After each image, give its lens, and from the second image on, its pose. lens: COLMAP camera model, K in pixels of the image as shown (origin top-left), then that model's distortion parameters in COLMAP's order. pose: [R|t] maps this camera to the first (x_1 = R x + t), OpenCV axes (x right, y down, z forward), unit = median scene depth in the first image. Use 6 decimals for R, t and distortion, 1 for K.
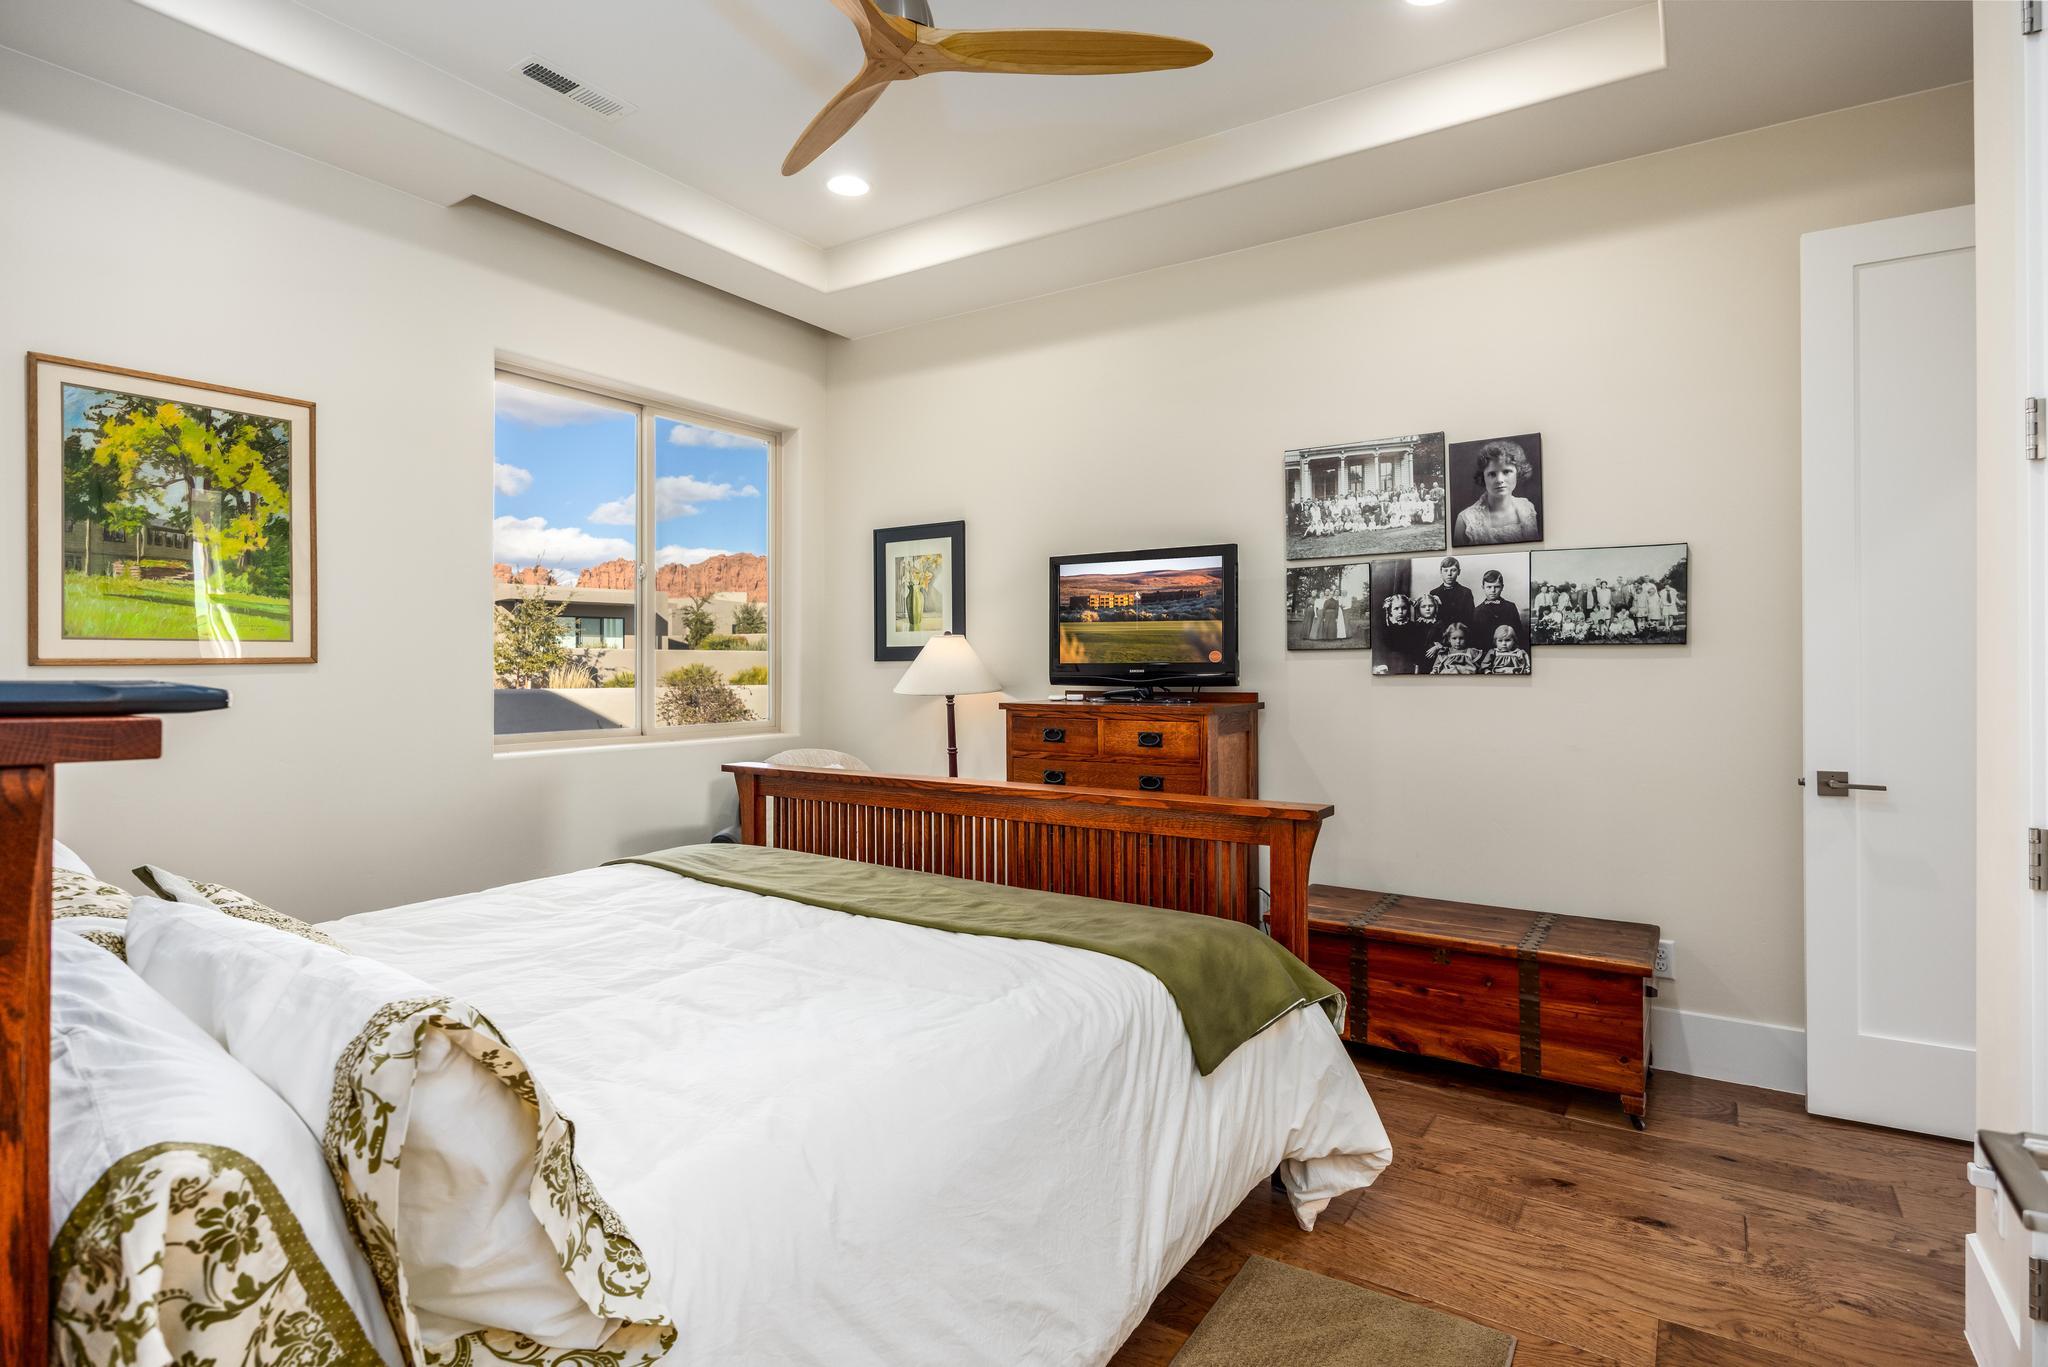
lens RADIAL K [[1024.4, 0, 1024.6], [0, 1024.4, 676.0], [0, 0, 1]] dist [0.000333, 0.000075]
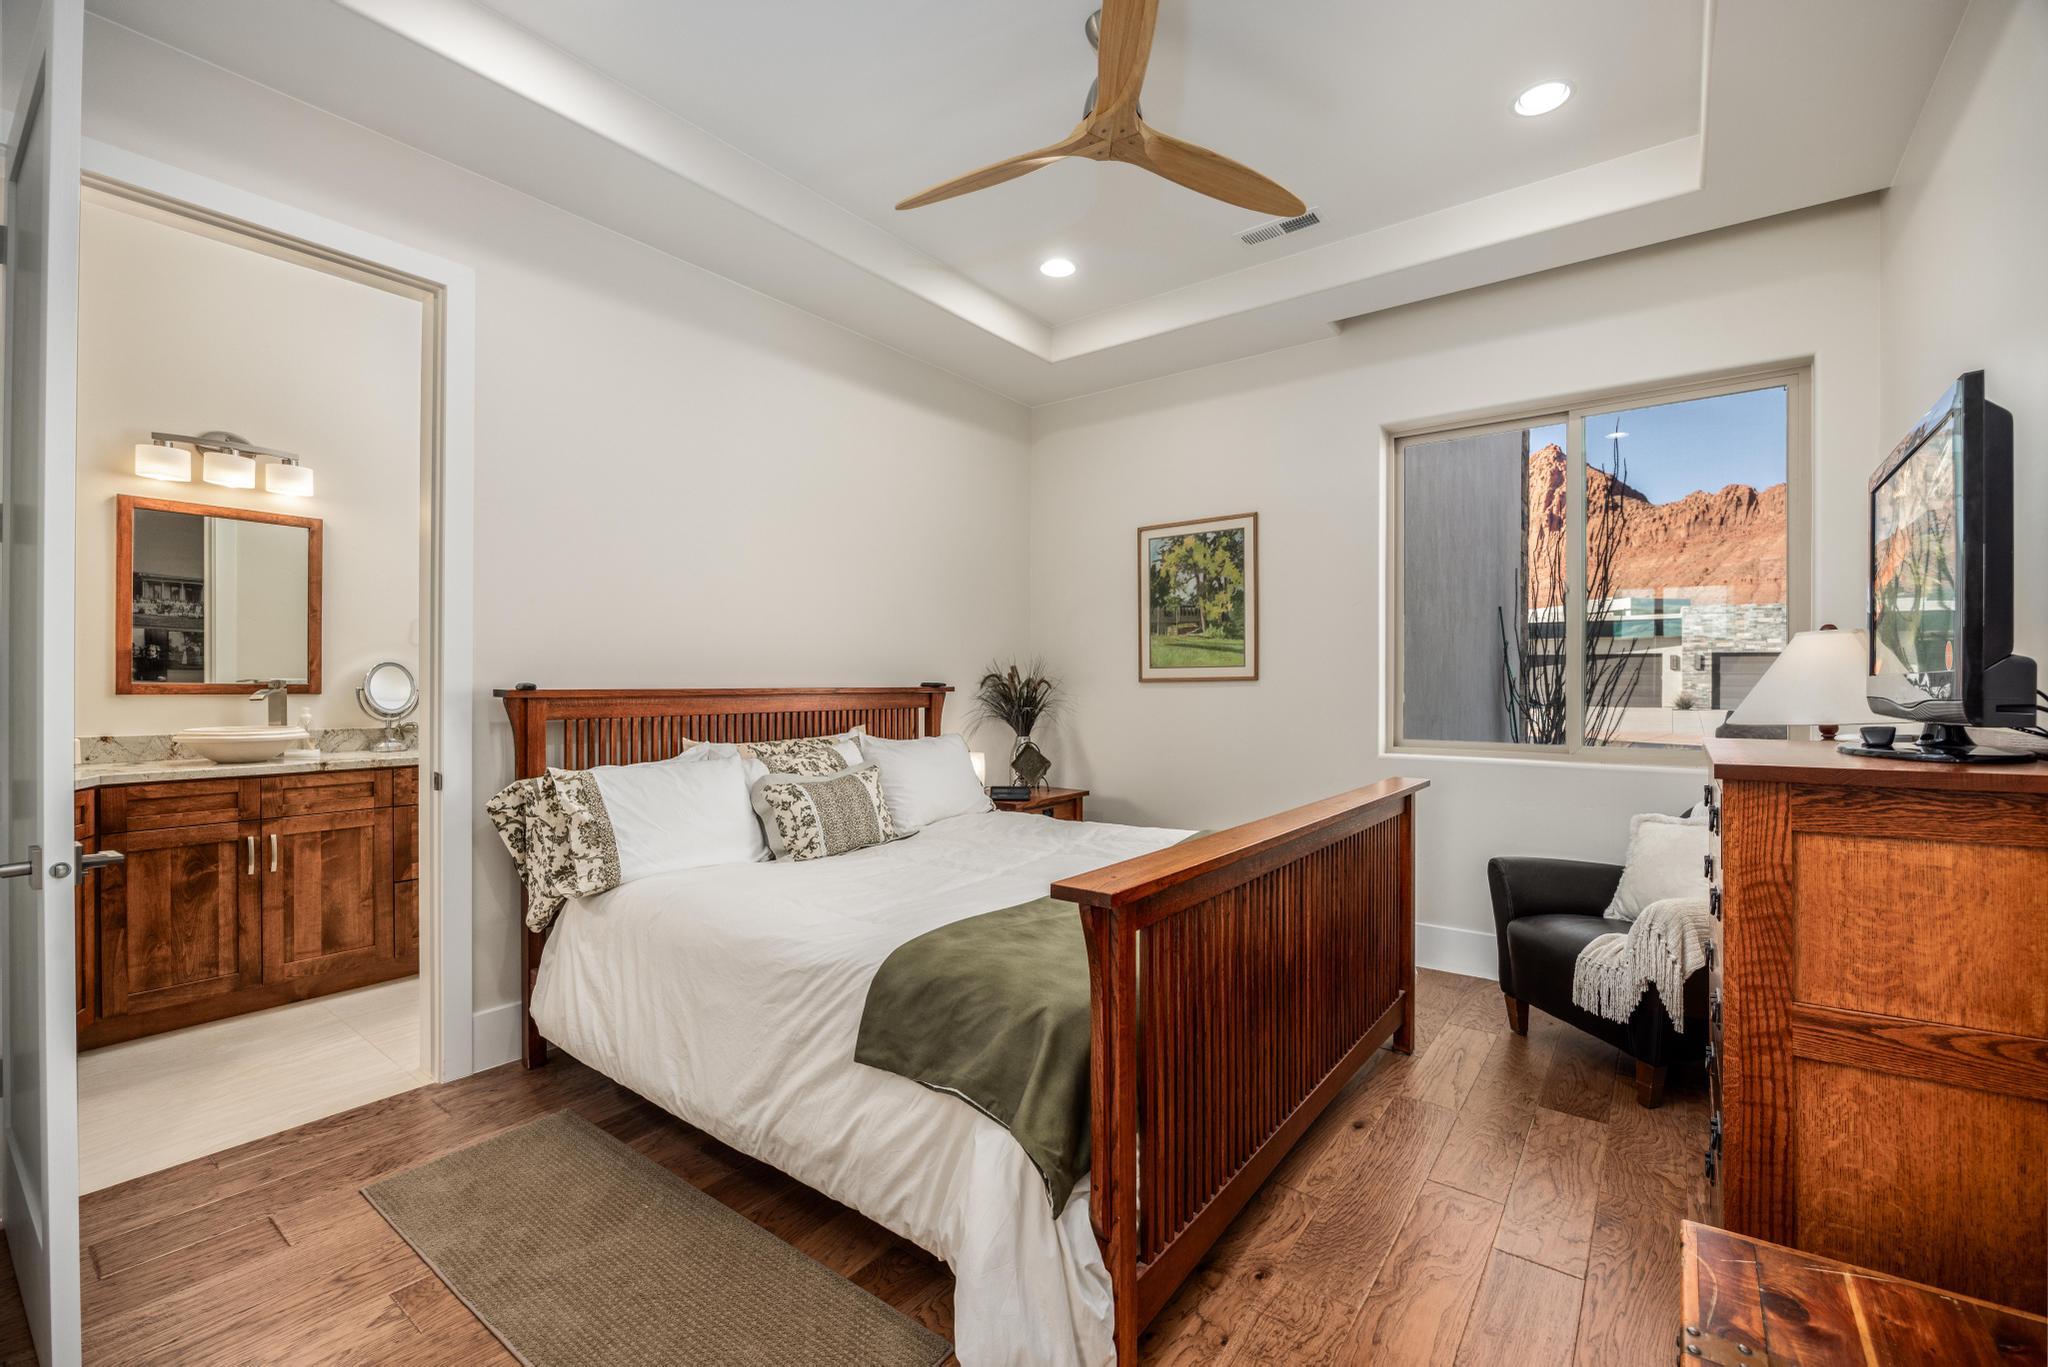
lens RADIAL K [[886.7, 0, 1026.3], [0, 886.7, 687.1], [0, 0, 1]] dist [0.001549, 0.000174]
pose [[-0.045760, 0.006179, -0.998933, 0.723975], [-0.007745, 0.999949, 0.006540, -0.008850], [0.998922, 0.008036, -0.045710, 0.781027]]
